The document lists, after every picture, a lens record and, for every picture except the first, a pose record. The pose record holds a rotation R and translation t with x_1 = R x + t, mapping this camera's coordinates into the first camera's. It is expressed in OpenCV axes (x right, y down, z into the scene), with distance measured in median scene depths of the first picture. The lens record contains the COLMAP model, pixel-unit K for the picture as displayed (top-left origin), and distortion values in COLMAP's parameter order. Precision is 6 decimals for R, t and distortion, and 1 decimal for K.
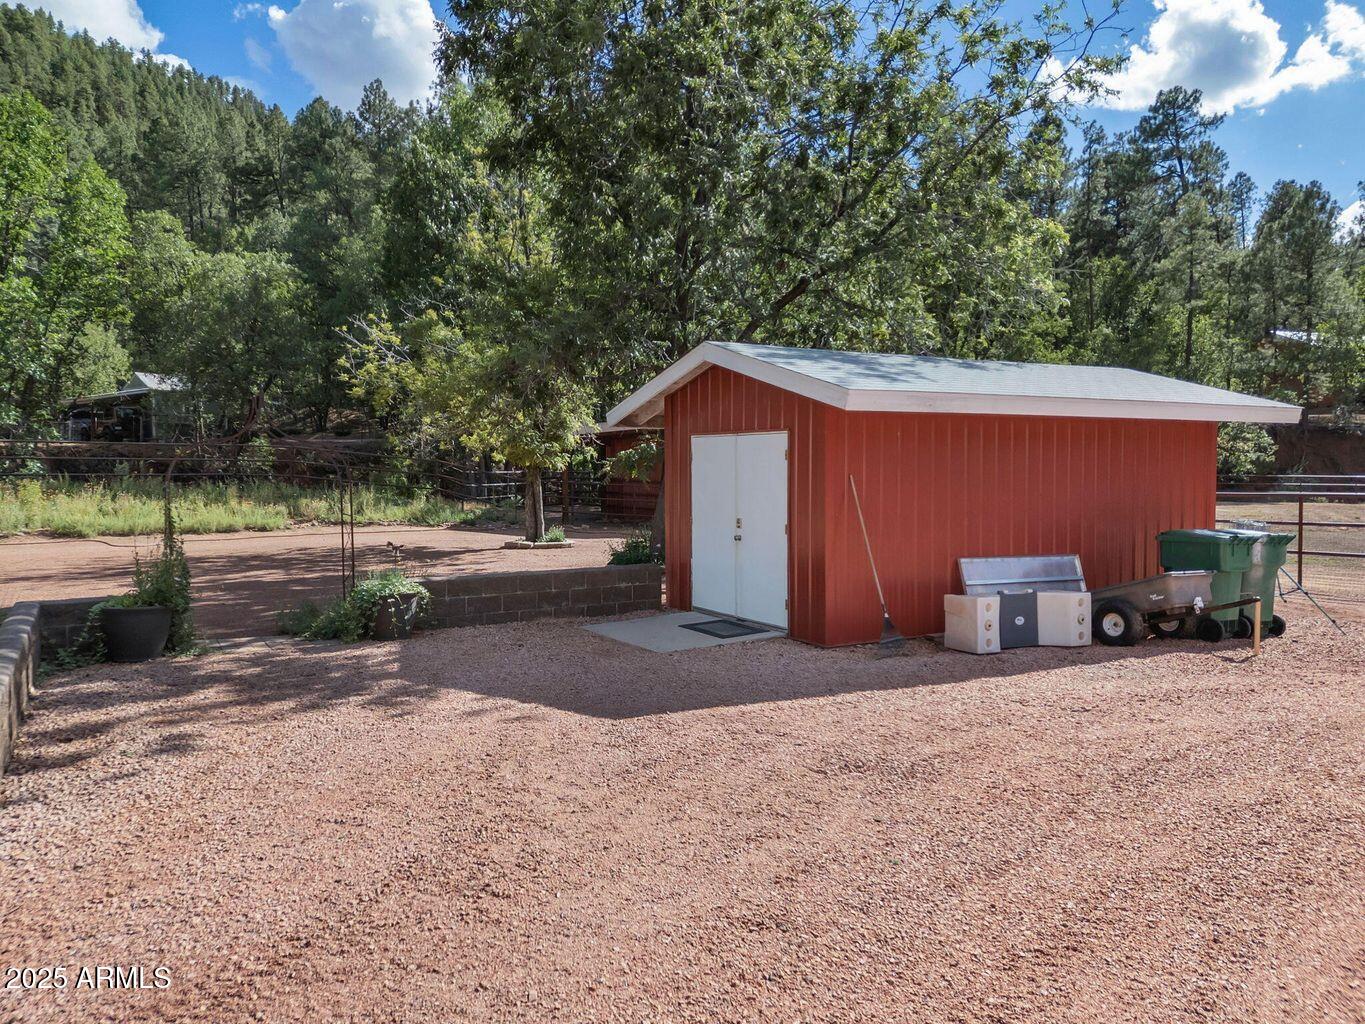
lens RADIAL K [[1022.3, 0, 637.8], [0, 1022.3, 484.4], [0, 0, 1]] dist [0.083061, -0.073881]
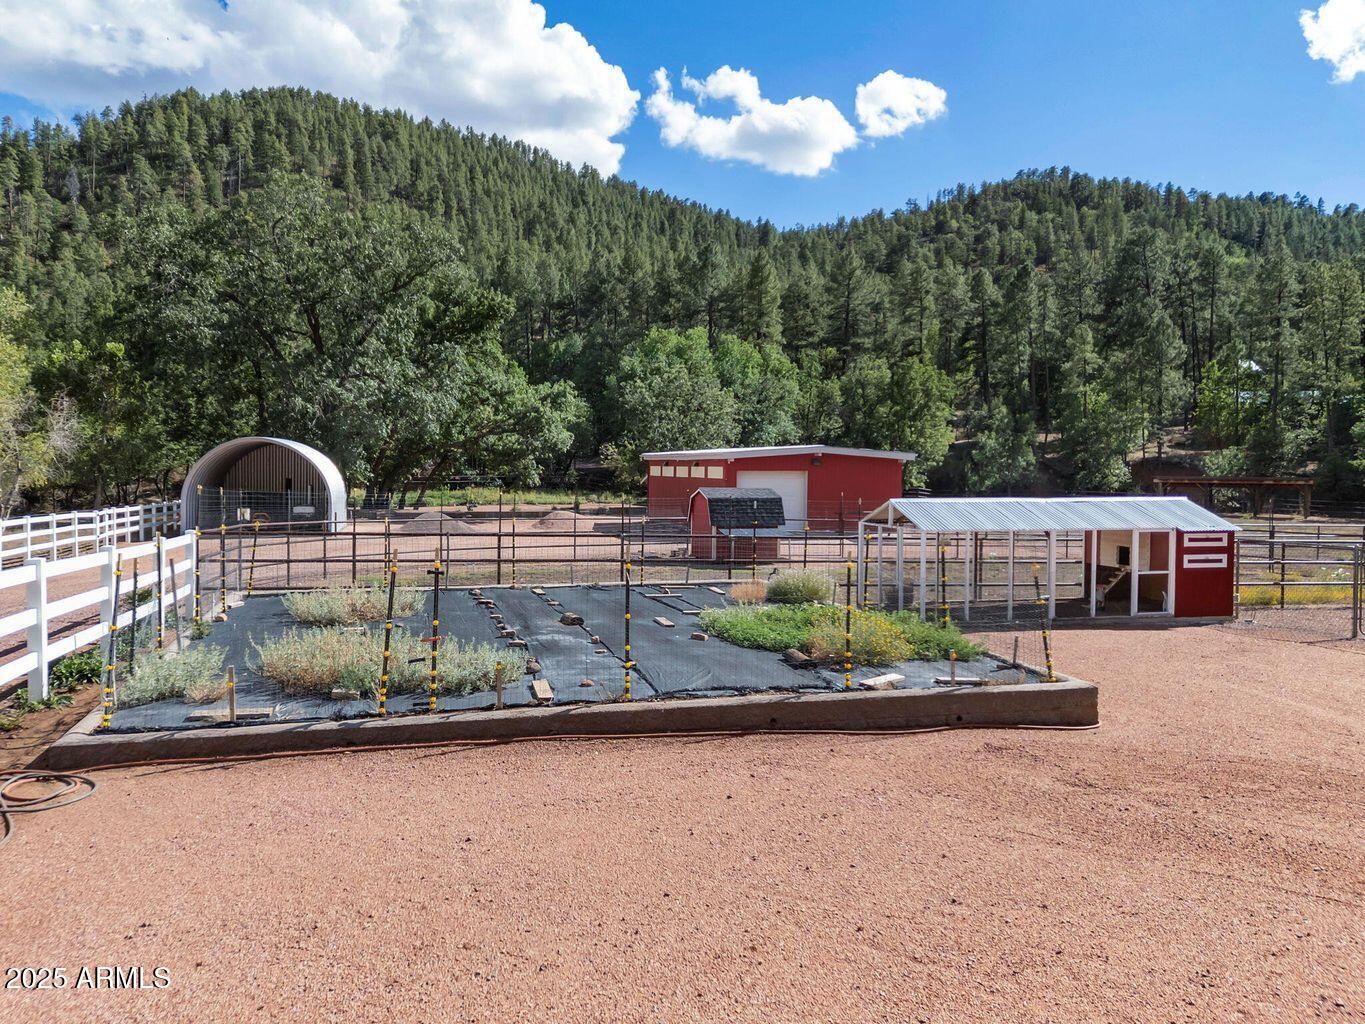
lens RADIAL K [[1022.3, 0, 624.4], [0, 1022.3, 485.6], [0, 0, 1]] dist [0.083061, -0.073881]
pose [[0.963497, 0.017049, -0.267175, 0.356255], [-0.015304, 0.999846, 0.008610, -0.021844], [0.267281, -0.004207, 0.963610, -1.155687]]
